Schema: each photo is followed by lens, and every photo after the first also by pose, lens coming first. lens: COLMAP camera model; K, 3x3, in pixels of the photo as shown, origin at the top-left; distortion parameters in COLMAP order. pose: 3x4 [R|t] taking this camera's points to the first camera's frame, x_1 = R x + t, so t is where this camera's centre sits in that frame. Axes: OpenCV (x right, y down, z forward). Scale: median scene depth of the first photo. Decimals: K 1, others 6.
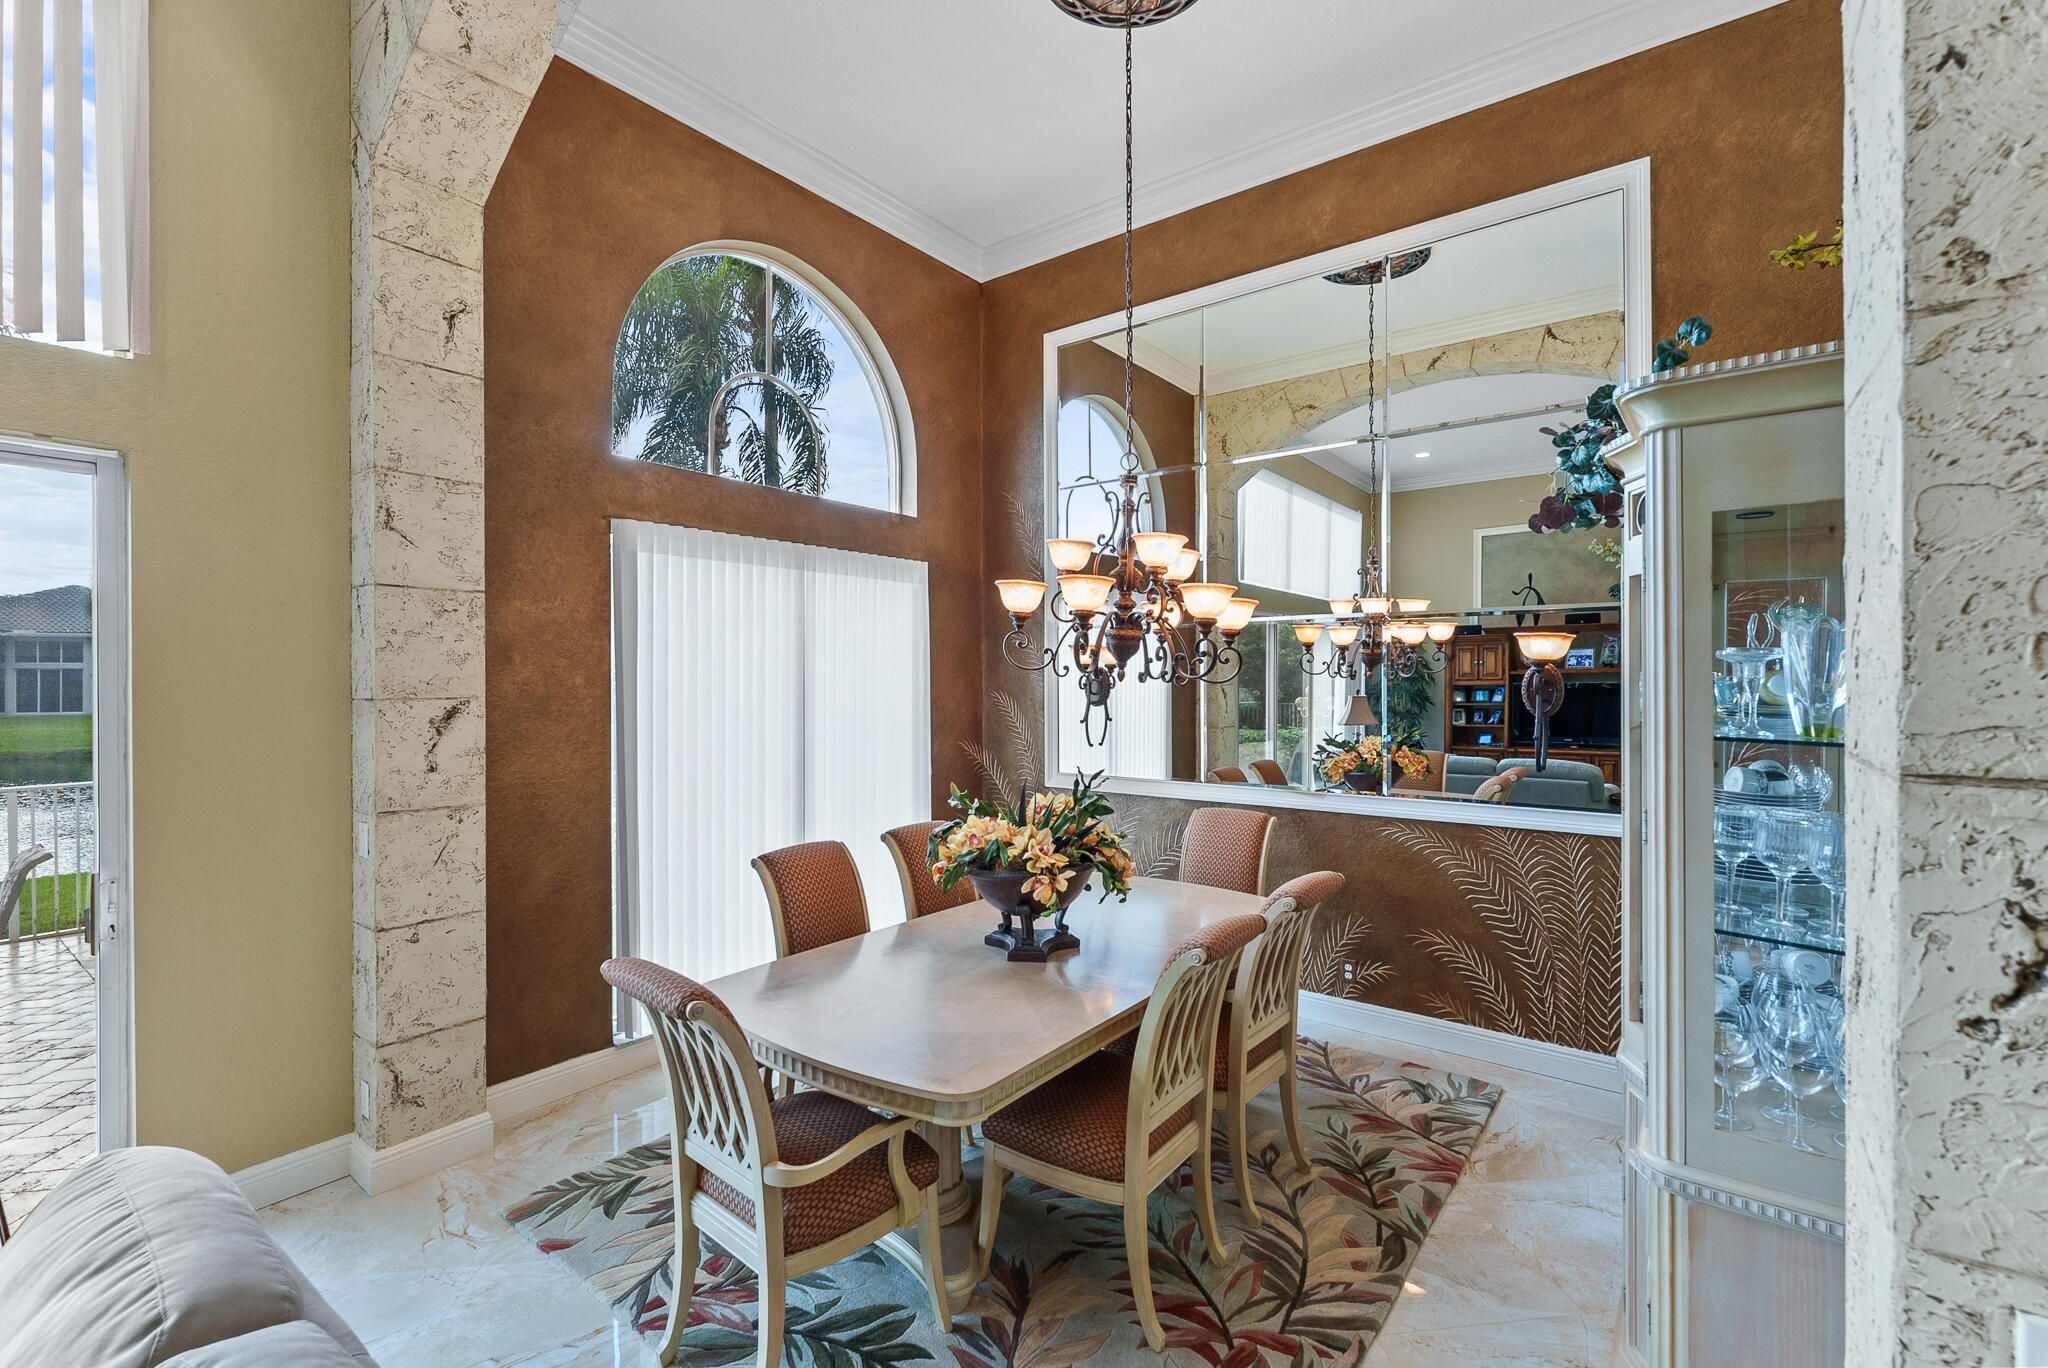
lens RADIAL K [[882.9, 0, 1023.1], [0, 882.9, 683.1], [0, 0, 1]] dist [-0.001331, -0.000708]
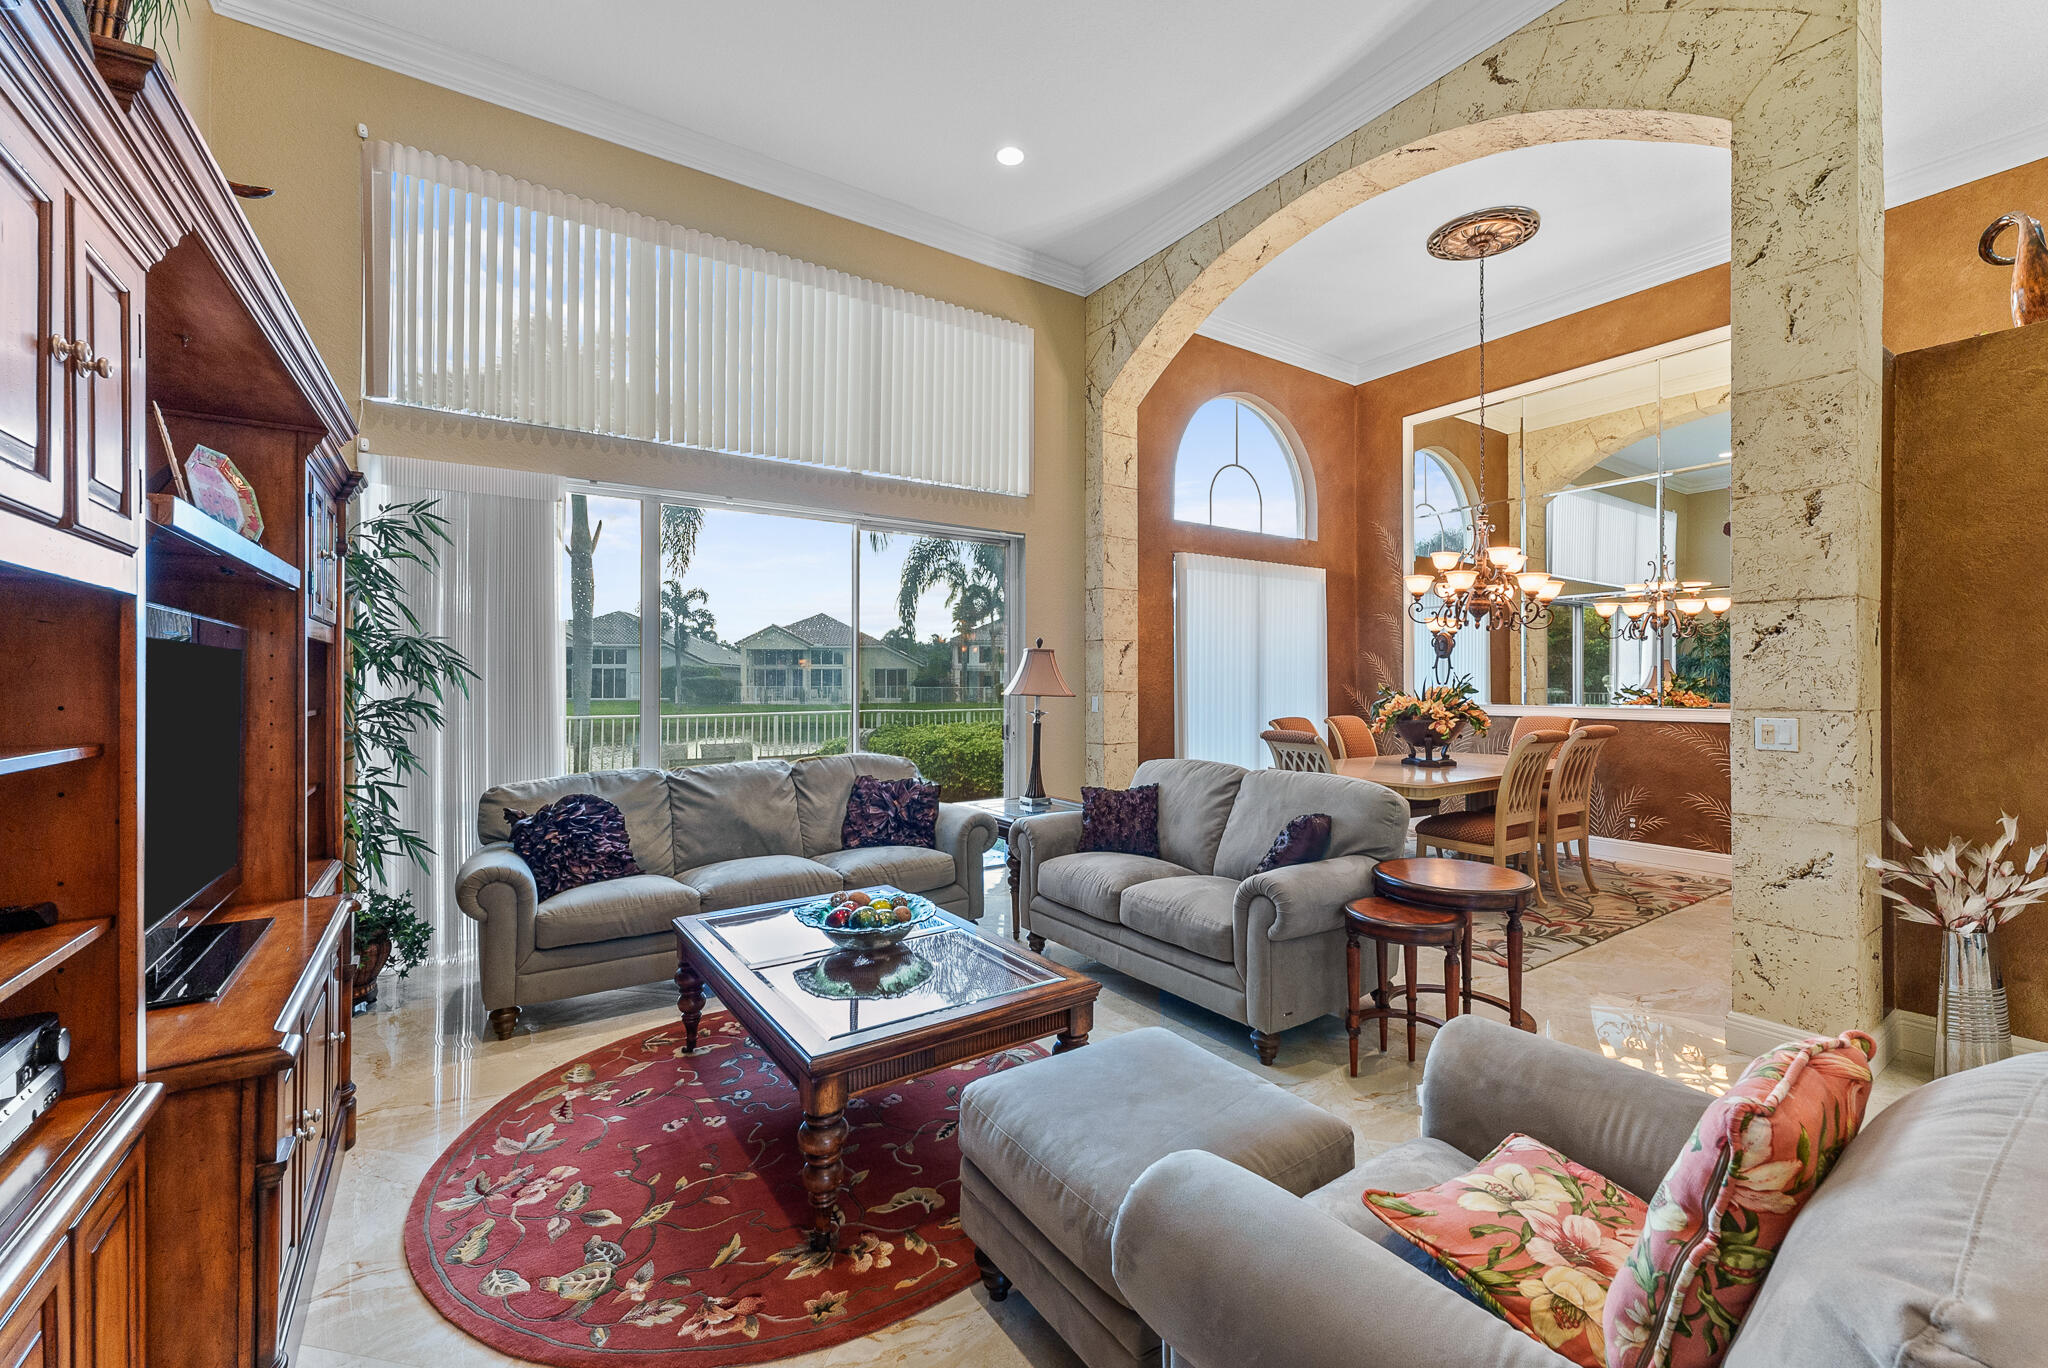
lens RADIAL K [[828.0, 0, 1025.3], [0, 828.0, 677.6], [0, 0, 1]] dist [0.002844, -0.000850]
pose [[0.949762, 0.001116, -0.312970, -0.171379], [-0.004992, 0.999920, -0.011582, 0.087894], [0.312932, 0.012562, 0.949692, -0.654523]]
